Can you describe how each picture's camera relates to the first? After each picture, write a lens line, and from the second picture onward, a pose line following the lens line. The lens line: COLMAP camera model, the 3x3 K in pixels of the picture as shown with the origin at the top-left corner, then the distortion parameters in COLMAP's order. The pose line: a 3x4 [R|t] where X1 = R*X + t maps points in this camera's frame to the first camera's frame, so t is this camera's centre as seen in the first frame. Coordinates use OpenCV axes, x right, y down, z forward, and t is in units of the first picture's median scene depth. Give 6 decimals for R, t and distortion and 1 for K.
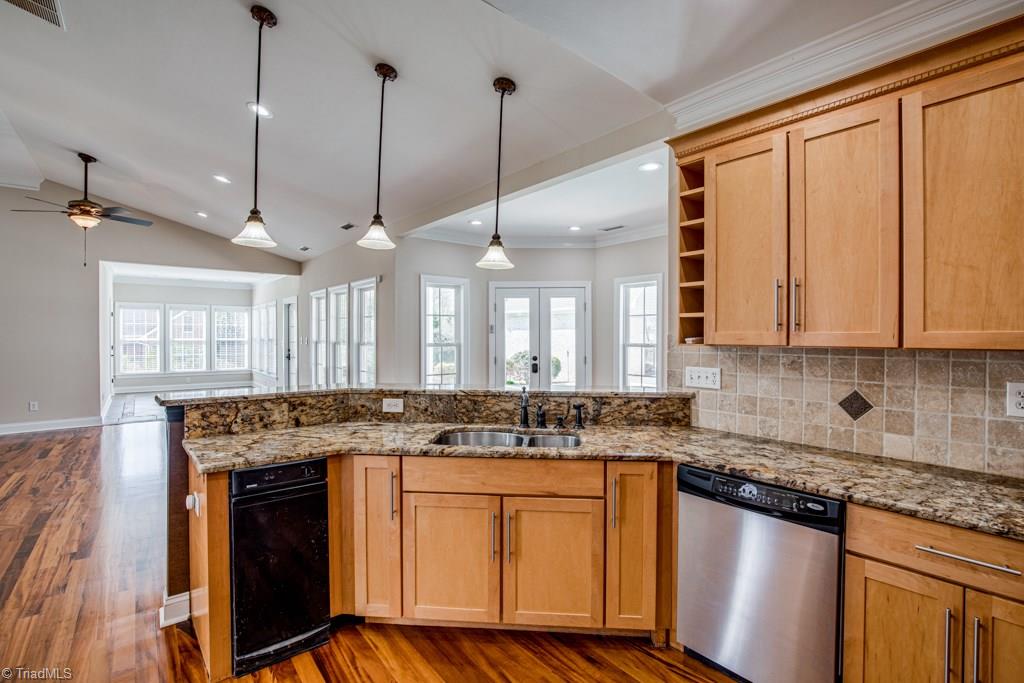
lens RADIAL K [[471.5, 0, 513.3], [0, 471.5, 341.5], [0, 0, 1]] dist [-0.041619, 0.008170]
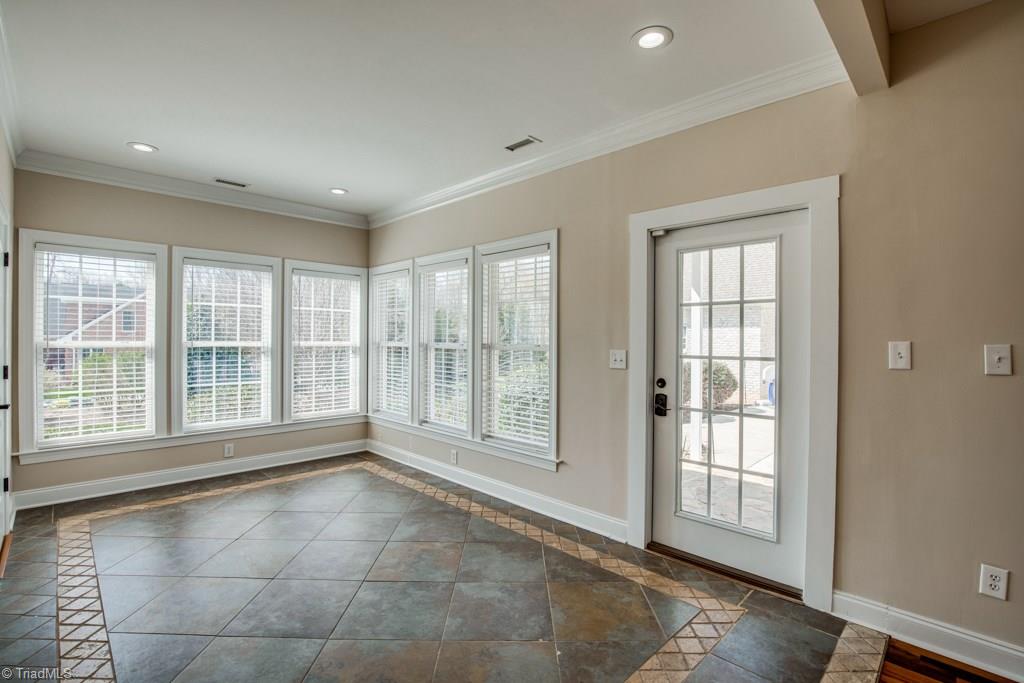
lens RADIAL K [[471.5, 0, 518.0], [0, 471.5, 343.2], [0, 0, 1]] dist [-0.041619, 0.008170]
pose [[0.992957, 0.006226, 0.118308, -0.505787], [-0.005424, 0.999960, -0.007099, -0.003694], [-0.118347, 0.006407, 0.992952, 0.583344]]
